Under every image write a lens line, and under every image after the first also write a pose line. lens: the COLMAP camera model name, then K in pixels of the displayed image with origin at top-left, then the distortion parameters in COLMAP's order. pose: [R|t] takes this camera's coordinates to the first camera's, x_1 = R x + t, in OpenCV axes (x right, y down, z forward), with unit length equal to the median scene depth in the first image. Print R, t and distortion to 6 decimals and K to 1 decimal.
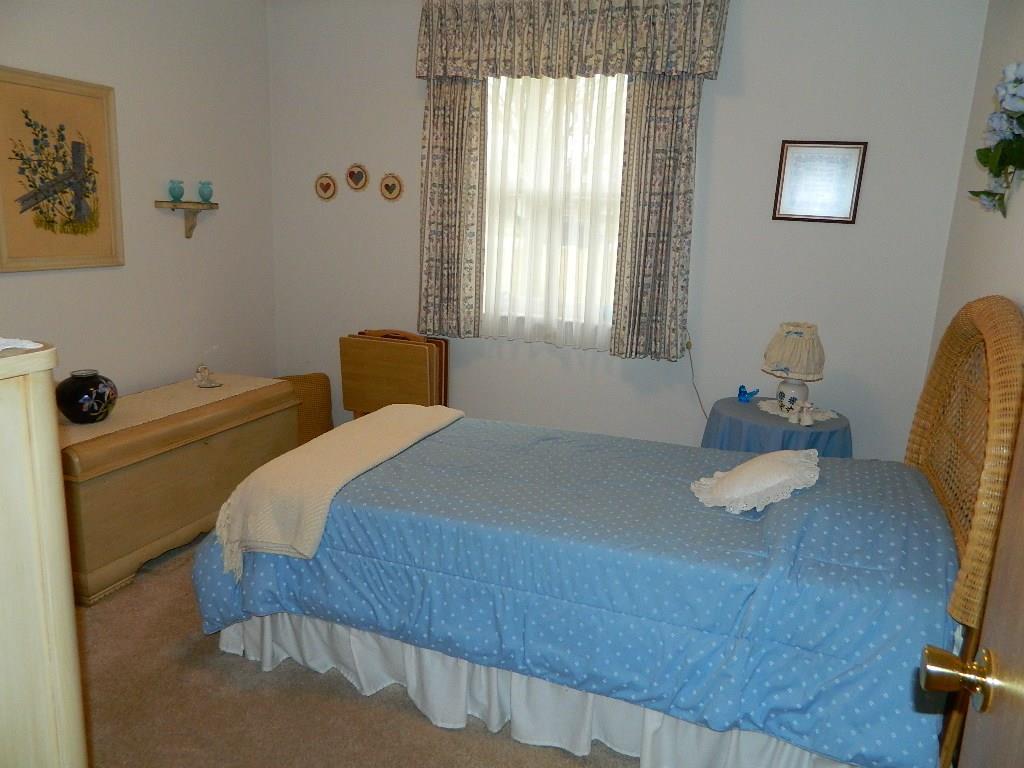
lens RADIAL K [[755.5, 0, 514.8], [0, 755.5, 381.3], [0, 0, 1]] dist [0.011102, -0.010361]
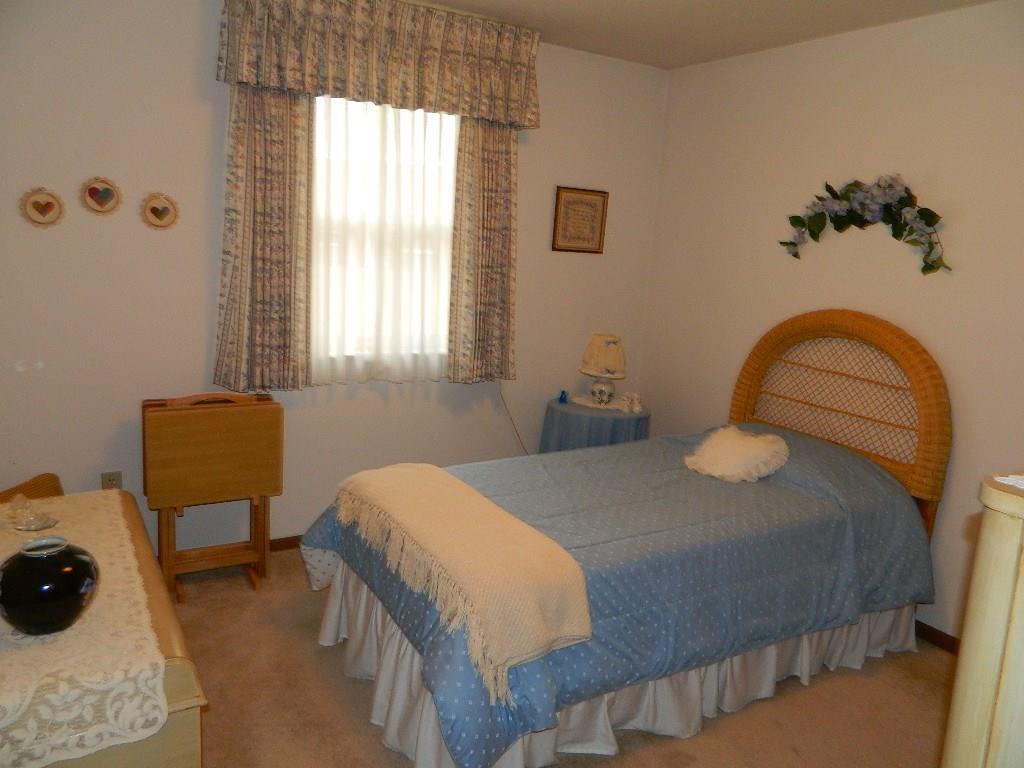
lens RADIAL K [[755.5, 0, 512.6], [0, 755.5, 380.9], [0, 0, 1]] dist [0.011102, -0.010361]
pose [[0.639676, -0.152383, 0.753389, -0.565250], [0.144670, 0.986503, 0.076699, -0.097641], [-0.754908, 0.059930, 0.653087, 0.247187]]
